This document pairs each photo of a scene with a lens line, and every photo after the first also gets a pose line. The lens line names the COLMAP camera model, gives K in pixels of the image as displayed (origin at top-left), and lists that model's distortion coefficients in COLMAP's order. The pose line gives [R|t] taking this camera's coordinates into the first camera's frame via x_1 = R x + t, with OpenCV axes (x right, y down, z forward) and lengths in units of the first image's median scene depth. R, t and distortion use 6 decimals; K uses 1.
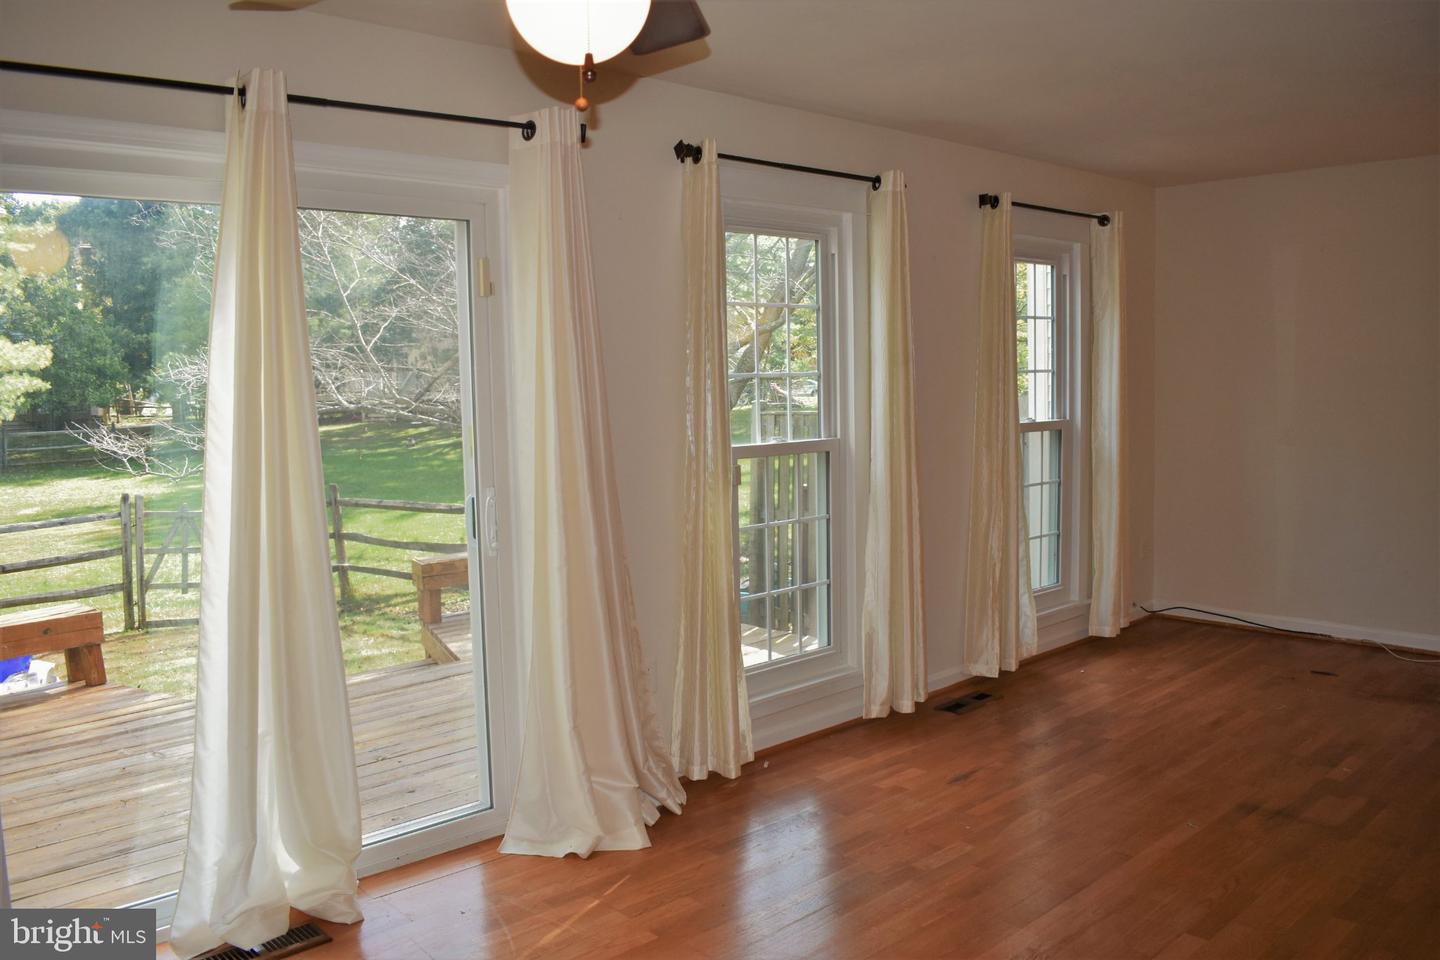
lens RADIAL K [[1132.4, 0, 720.0], [0, 1132.4, 480.0], [0, 0, 1]] dist [-0.082410, 0.011482]
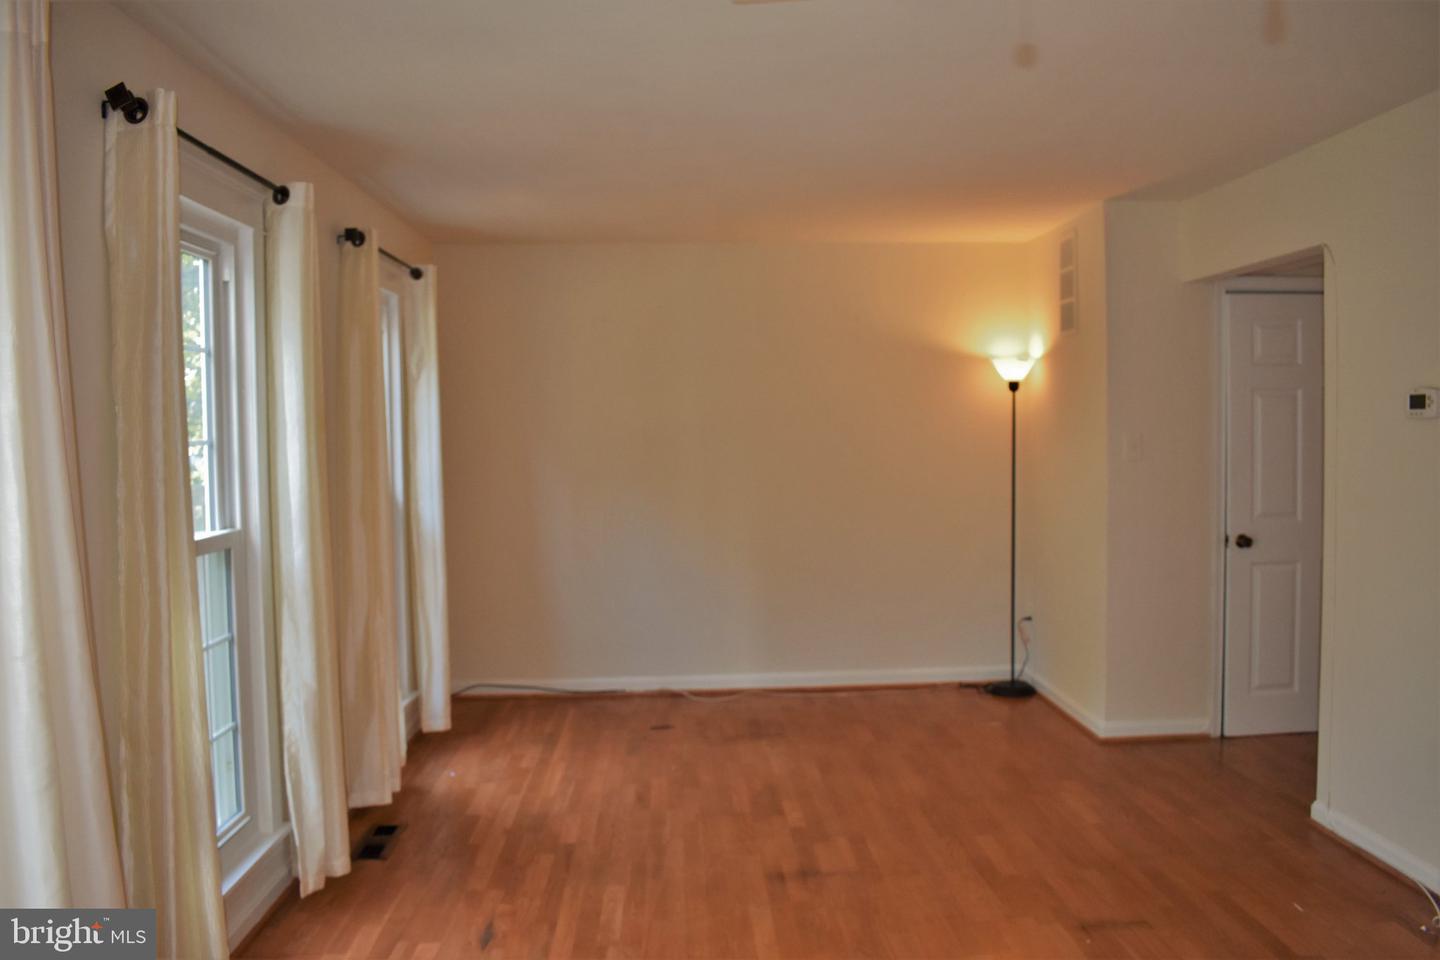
lens RADIAL K [[1132.4, 0, 720.0], [0, 1132.4, 480.0], [0, 0, 1]] dist [-0.082410, 0.011482]
pose [[0.655490, -0.026739, 0.754731, -0.241693], [0.073820, 0.996856, -0.028796, -0.024882], [-0.751587, 0.074590, 0.655403, 0.286386]]
